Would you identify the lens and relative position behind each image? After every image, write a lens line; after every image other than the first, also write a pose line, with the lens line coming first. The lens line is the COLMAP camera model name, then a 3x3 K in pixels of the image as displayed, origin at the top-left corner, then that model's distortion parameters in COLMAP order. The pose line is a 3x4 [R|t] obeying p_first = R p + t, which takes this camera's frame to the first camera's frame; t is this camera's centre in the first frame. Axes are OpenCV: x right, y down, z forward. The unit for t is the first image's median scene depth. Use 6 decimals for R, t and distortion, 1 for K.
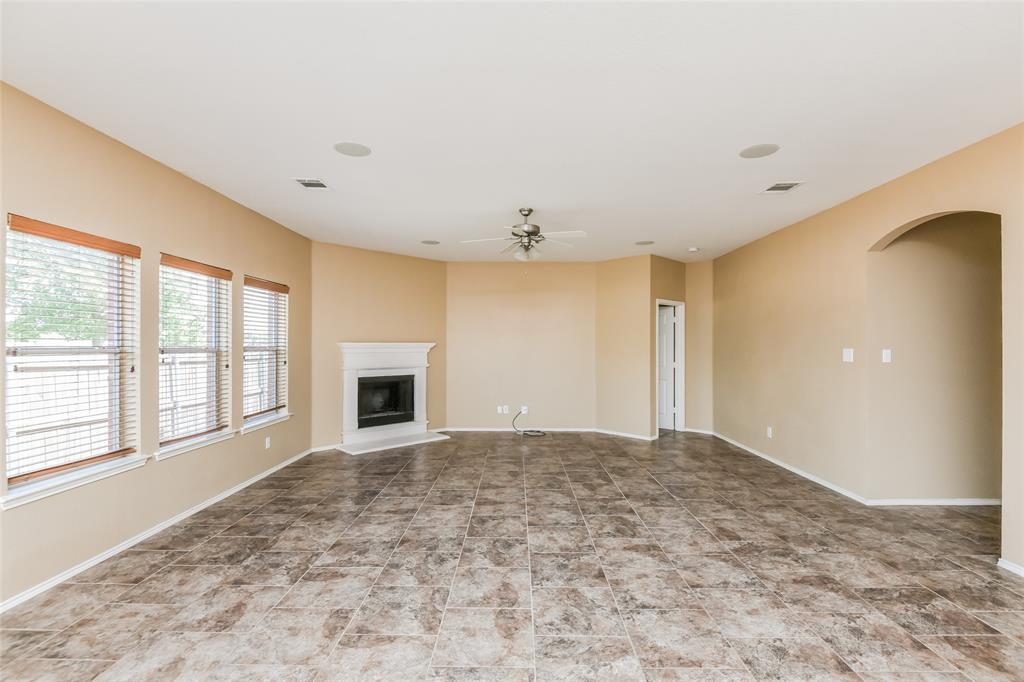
lens RADIAL K [[468.8, 0, 514.3], [0, 468.8, 342.9], [0, 0, 1]] dist [-0.004590, -0.005567]
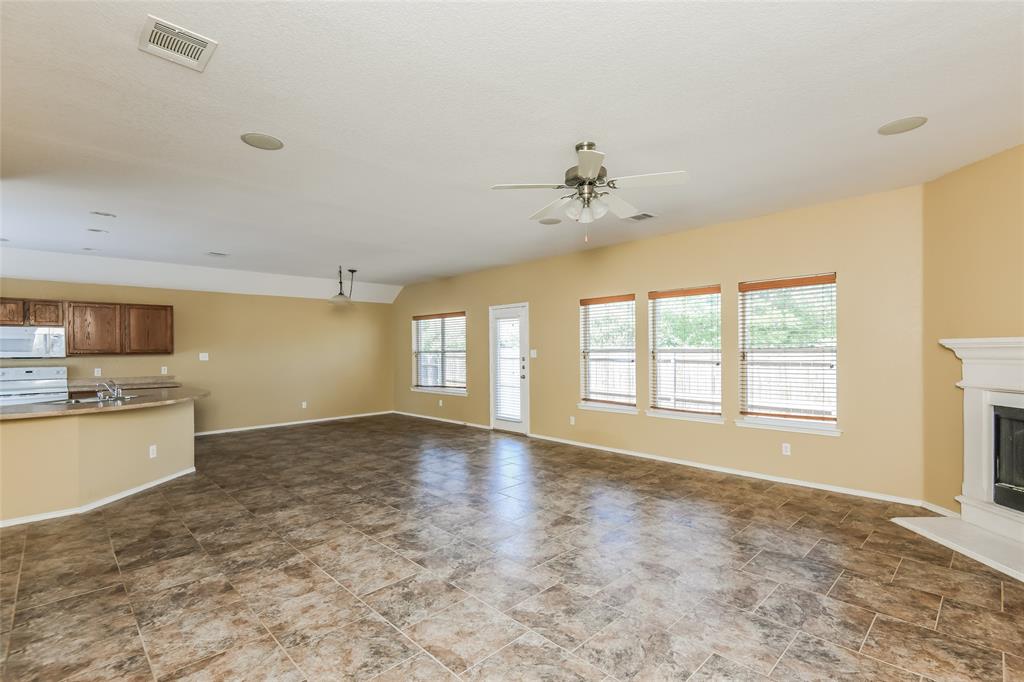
lens RADIAL K [[468.8, 0, 515.1], [0, 468.8, 345.4], [0, 0, 1]] dist [-0.004590, -0.005567]
pose [[-0.709340, -0.002430, -0.704862, 0.774626], [0.008245, 0.999897, -0.011745, 0.014472], [0.704818, -0.014143, -0.709247, 1.880757]]
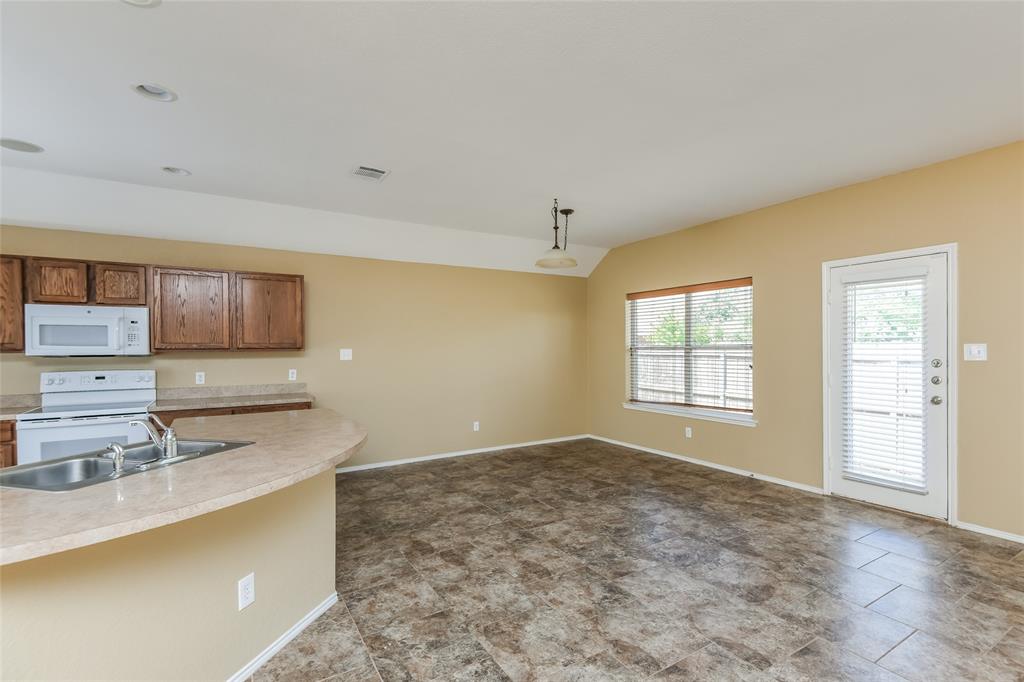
lens RADIAL K [[468.8, 0, 501.6], [0, 468.8, 350.8], [0, 0, 1]] dist [-0.004590, -0.005567]
pose [[-0.864412, 0.007087, -0.502733, 0.574061], [0.005622, 0.999974, 0.004429, 0.014273], [0.502752, 0.001002, -0.864430, 0.774143]]
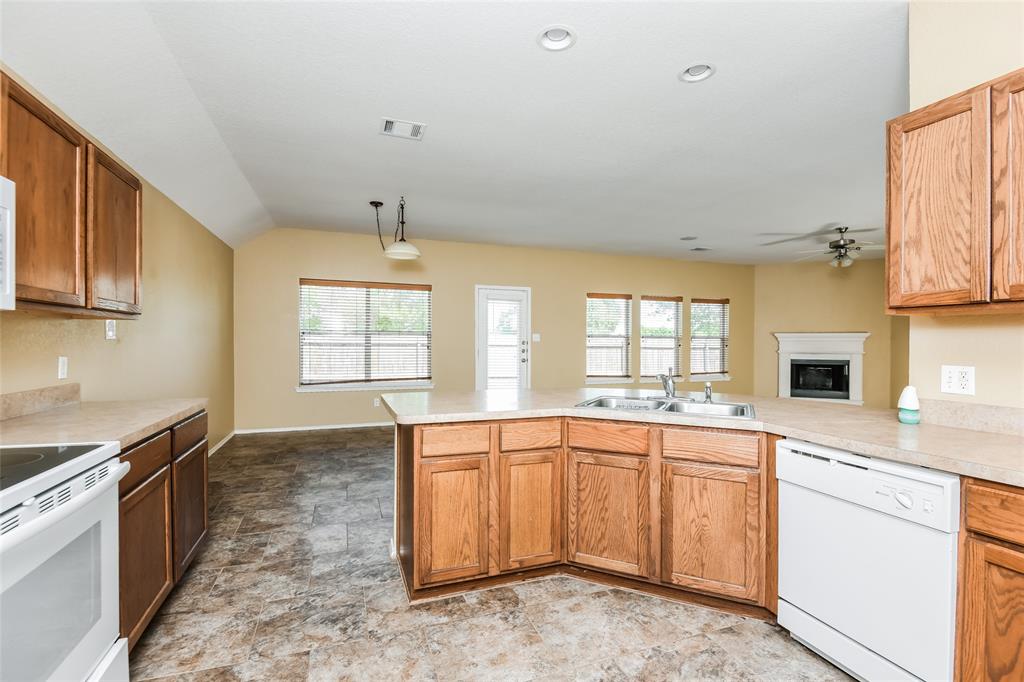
lens RADIAL K [[468.8, 0, 515.0], [0, 468.8, 345.9], [0, 0, 1]] dist [-0.004590, -0.005567]
pose [[0.334456, 0.006366, -0.942390, 1.271515], [-0.002724, 0.999980, 0.005788, 0.054696], [0.942407, 0.000631, 0.334467, -0.406757]]
